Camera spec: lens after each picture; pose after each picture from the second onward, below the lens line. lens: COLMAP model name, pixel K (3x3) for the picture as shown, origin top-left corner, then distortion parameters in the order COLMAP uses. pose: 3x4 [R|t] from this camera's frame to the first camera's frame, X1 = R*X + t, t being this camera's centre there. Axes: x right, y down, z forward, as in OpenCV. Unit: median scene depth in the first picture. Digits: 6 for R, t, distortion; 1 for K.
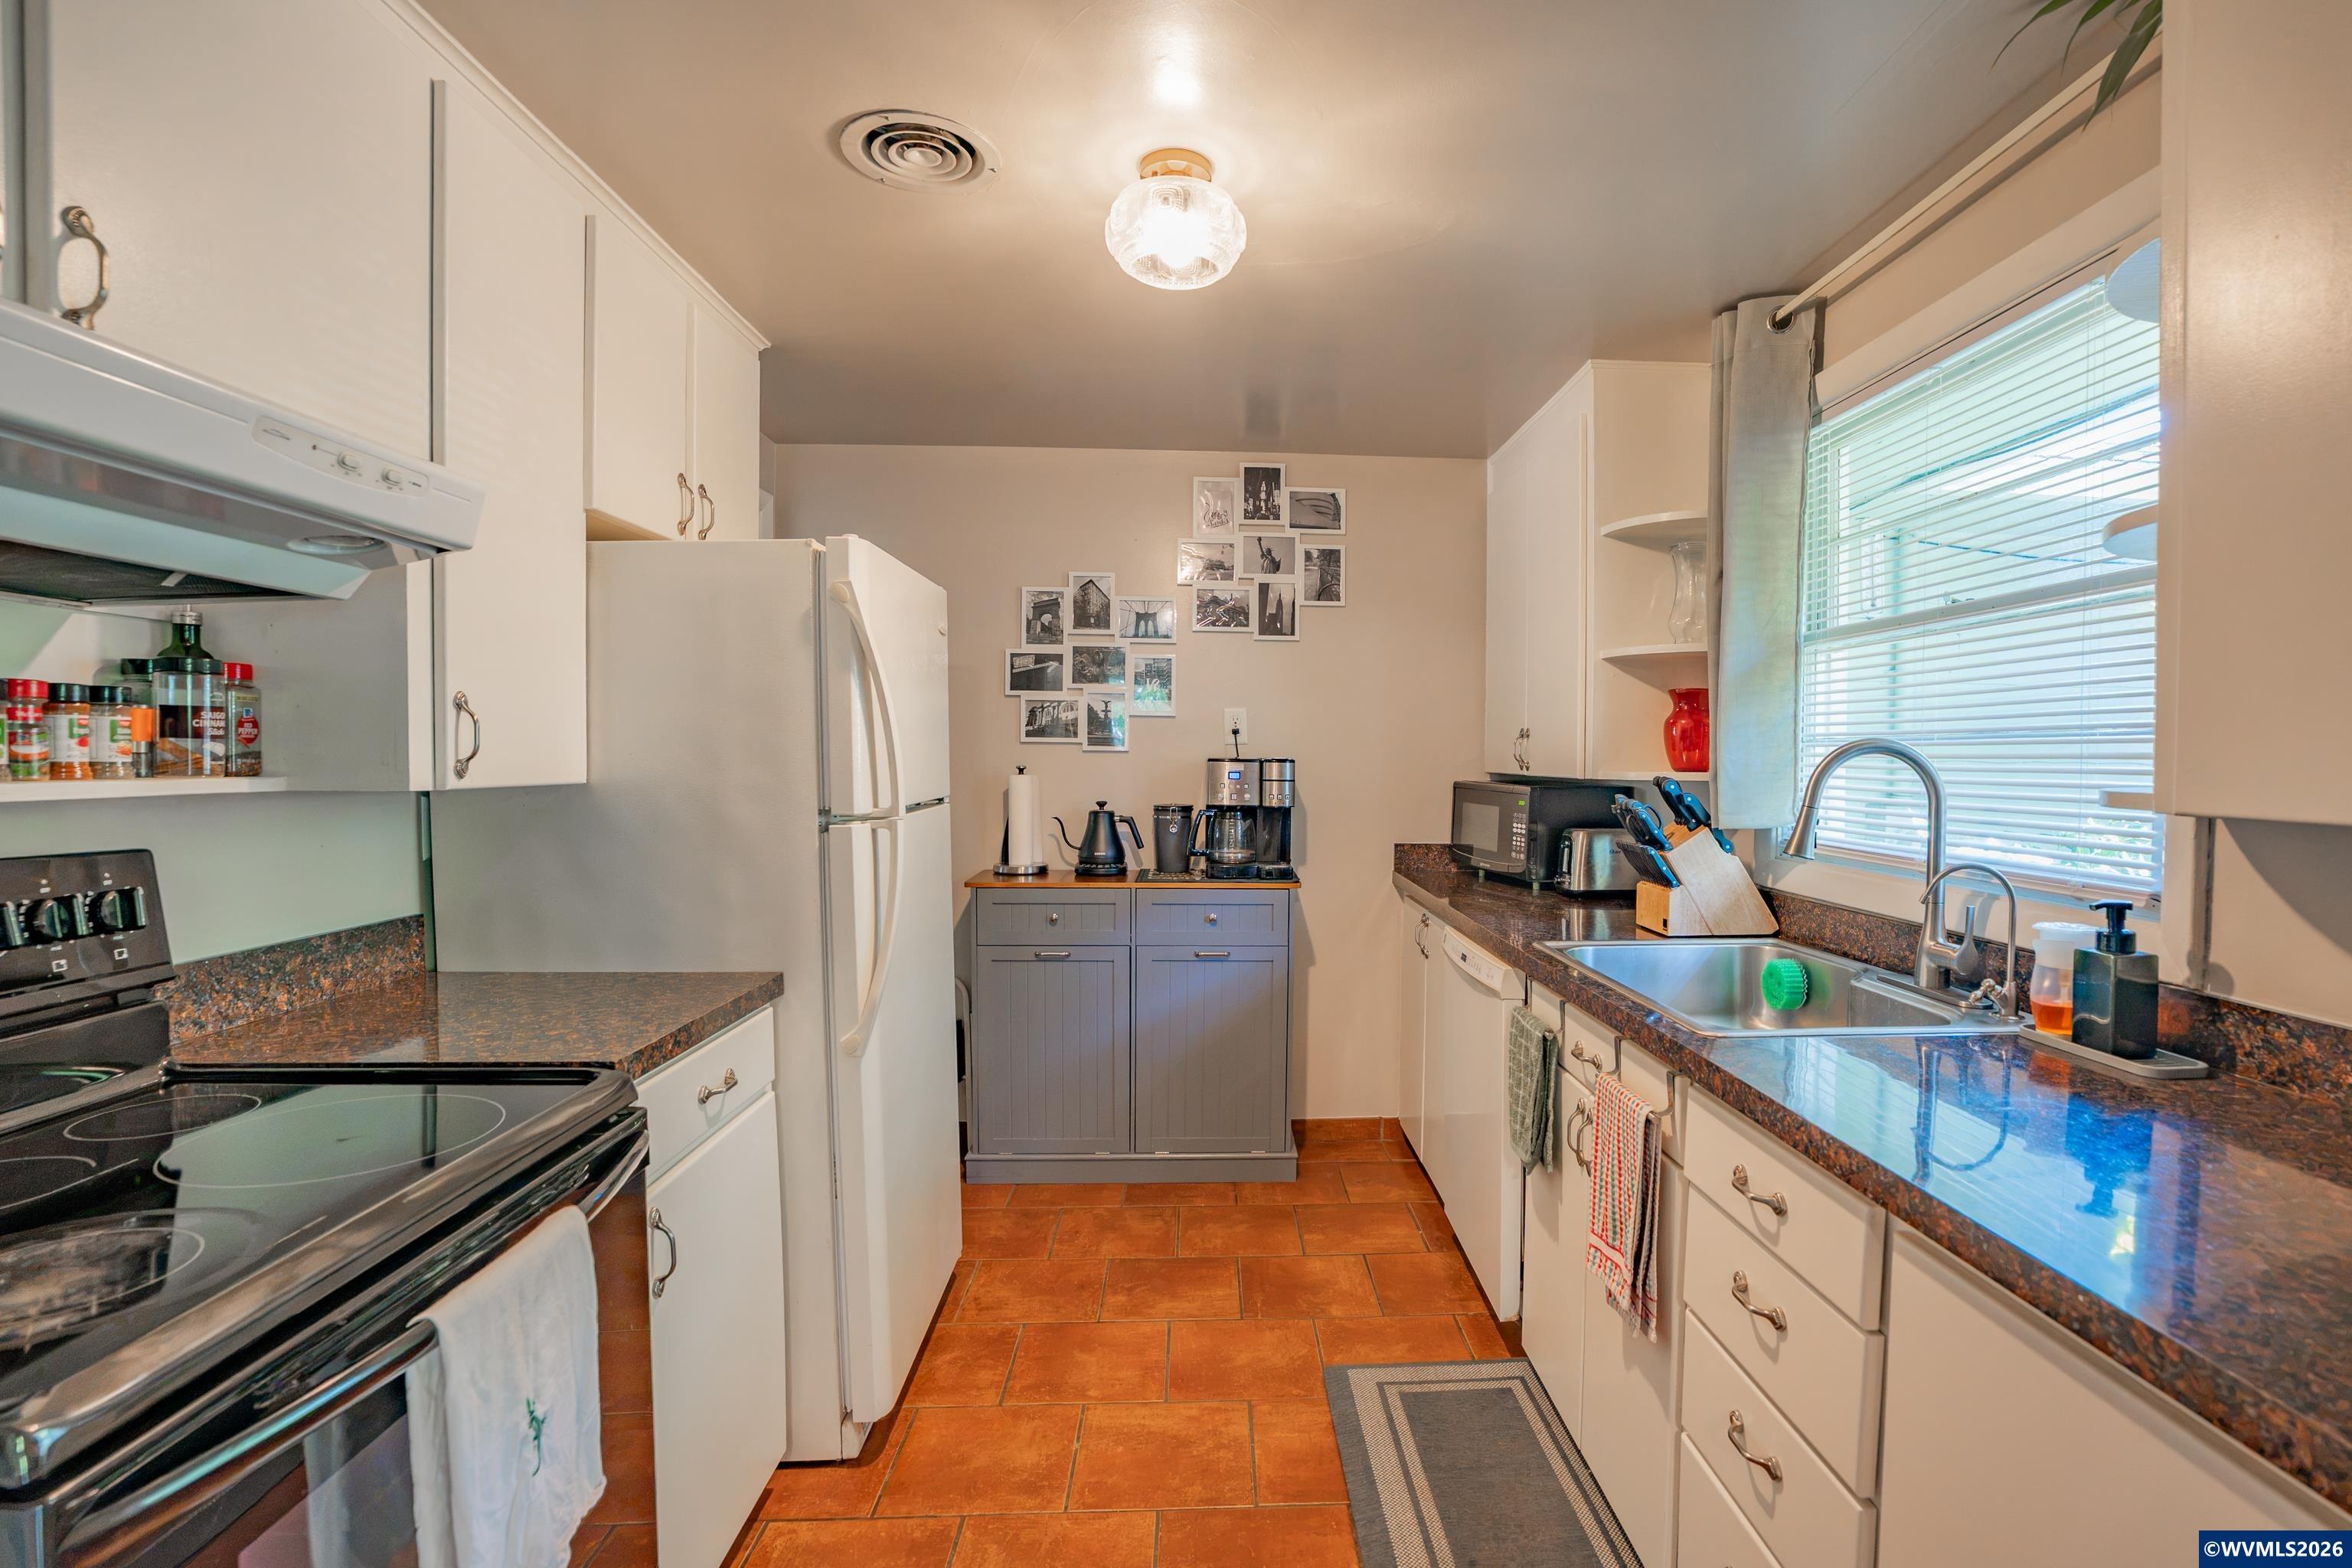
lens RADIAL K [[1149.5, 0, 1179.2], [0, 1149.5, 775.7], [0, 0, 1]] dist [-0.001053, -0.000138]
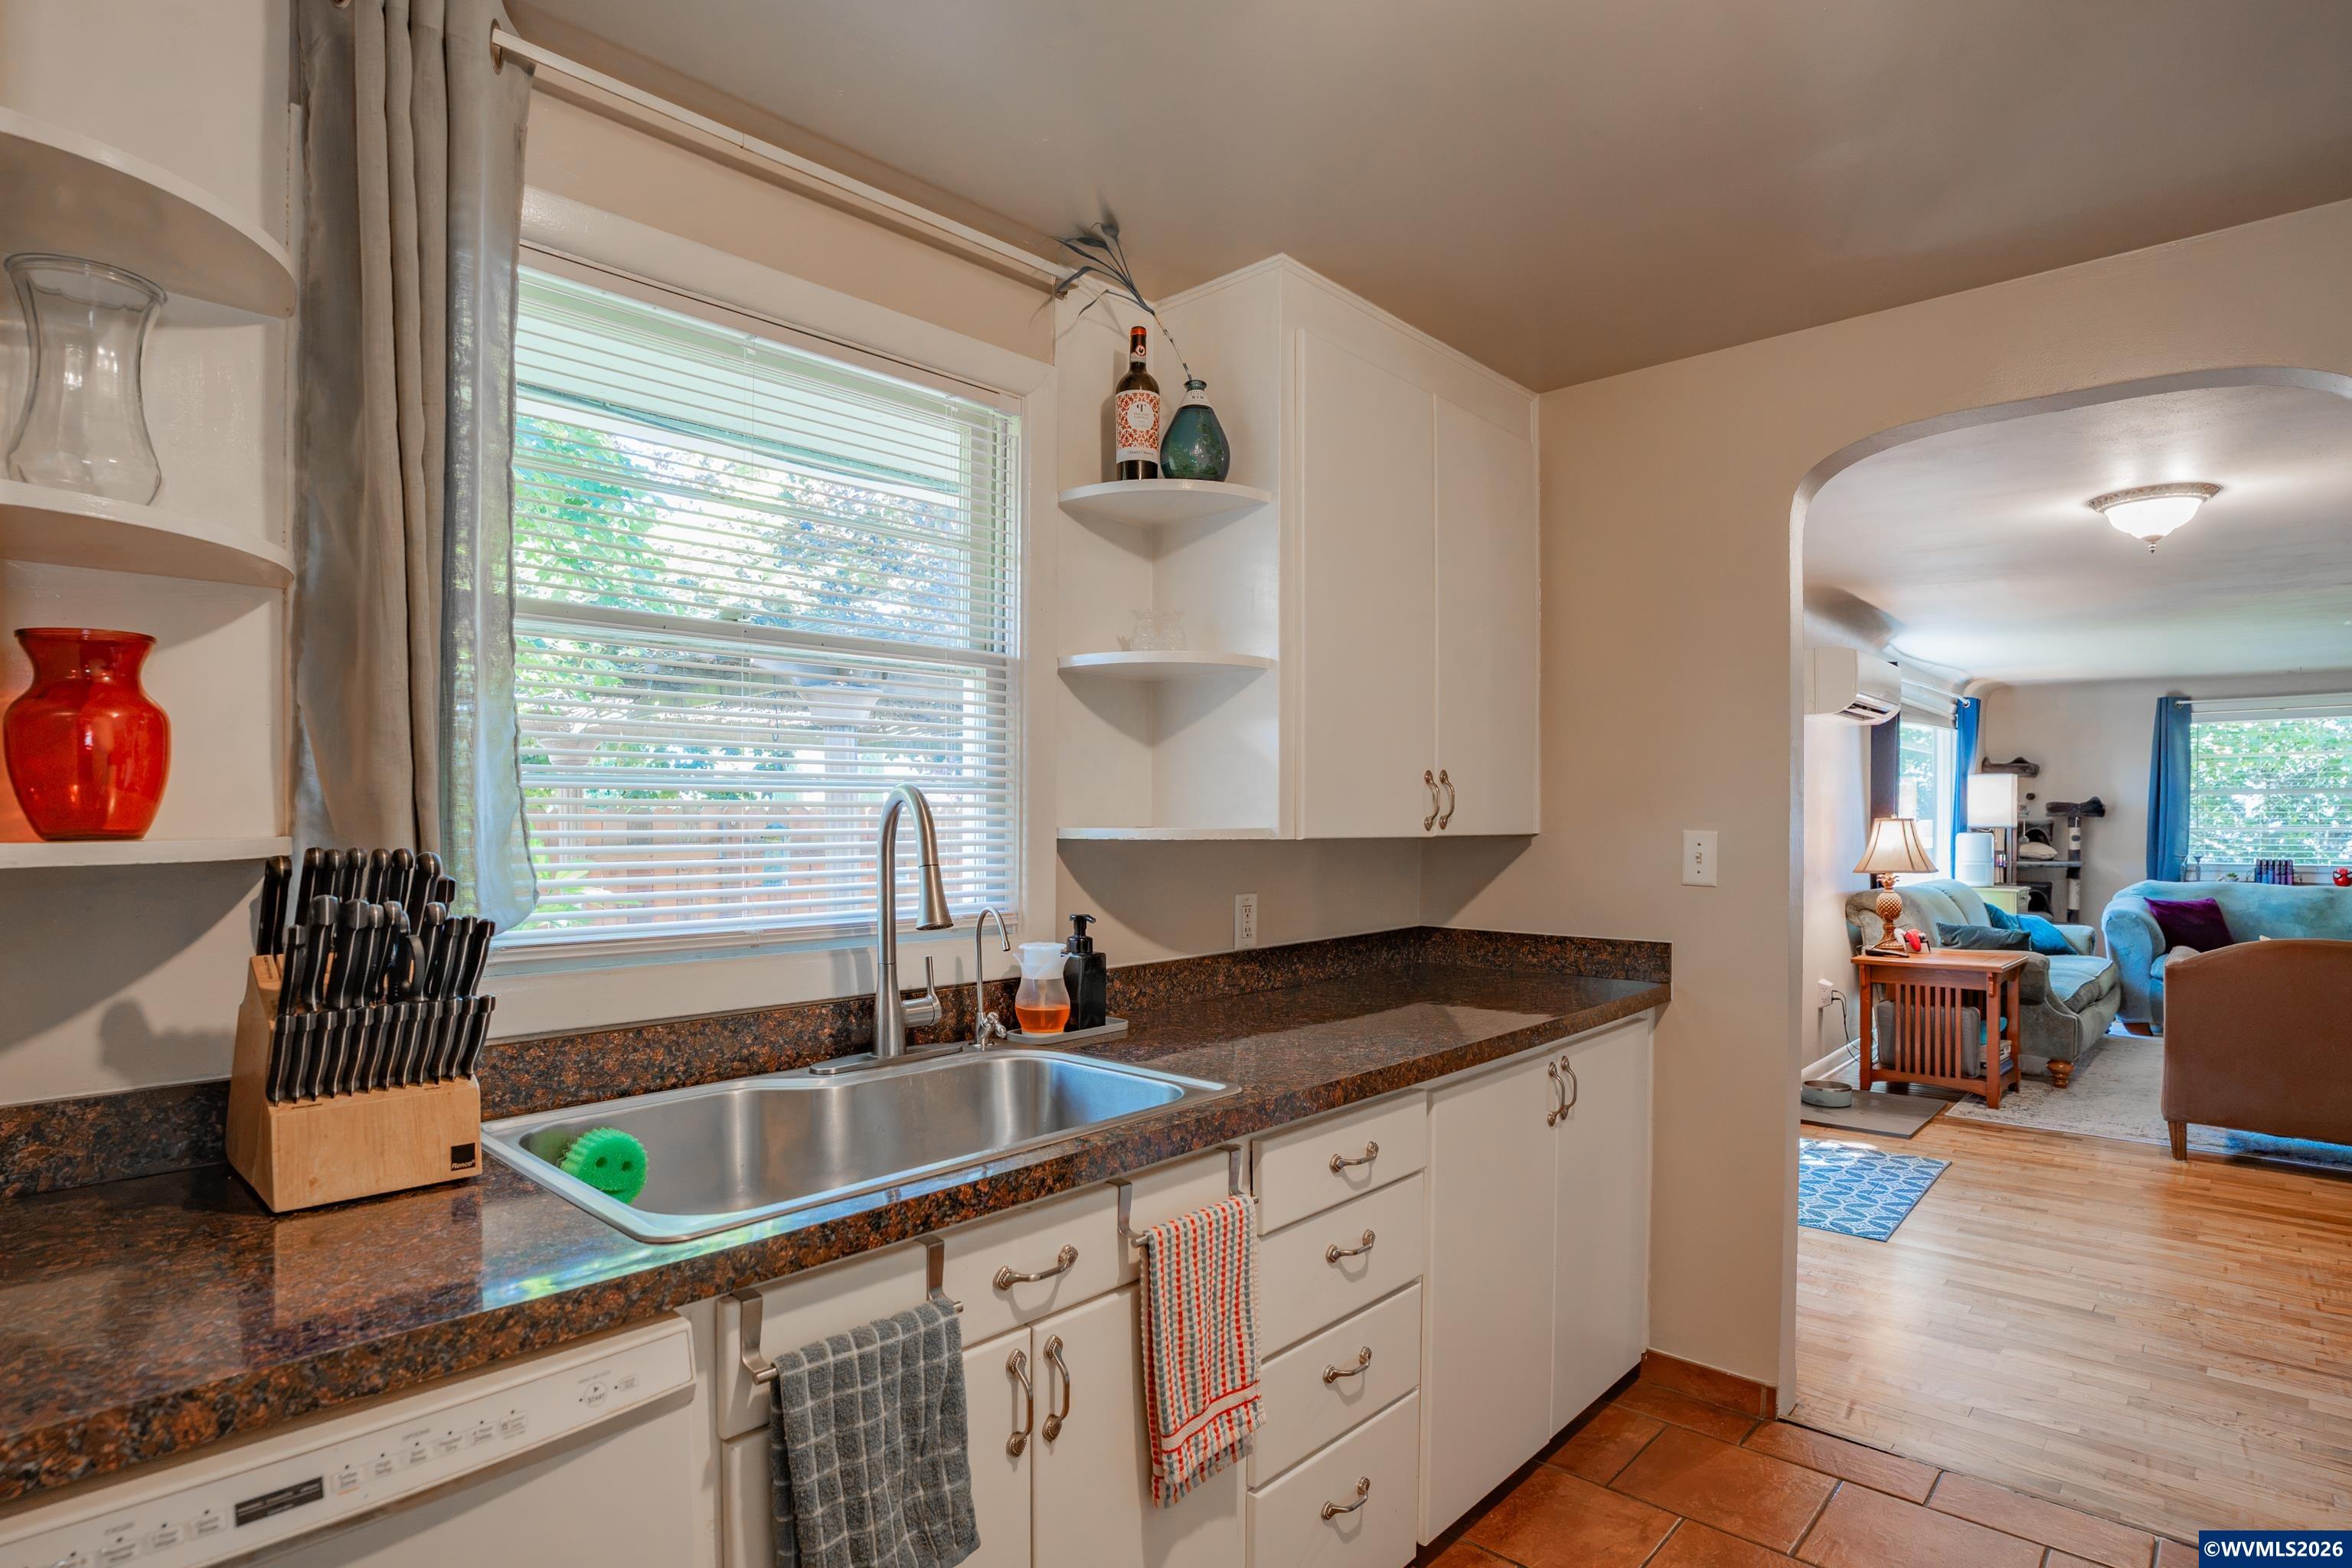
lens RADIAL K [[1224.9, 0, 1178.5], [0, 1224.9, 824.5], [0, 0, 1]] dist [-0.000157, -0.000021]
pose [[-0.742966, -0.012013, 0.669221, -0.196806], [0.008233, 0.999599, 0.027084, -0.031114], [-0.669279, 0.025632, -0.742569, 1.737690]]
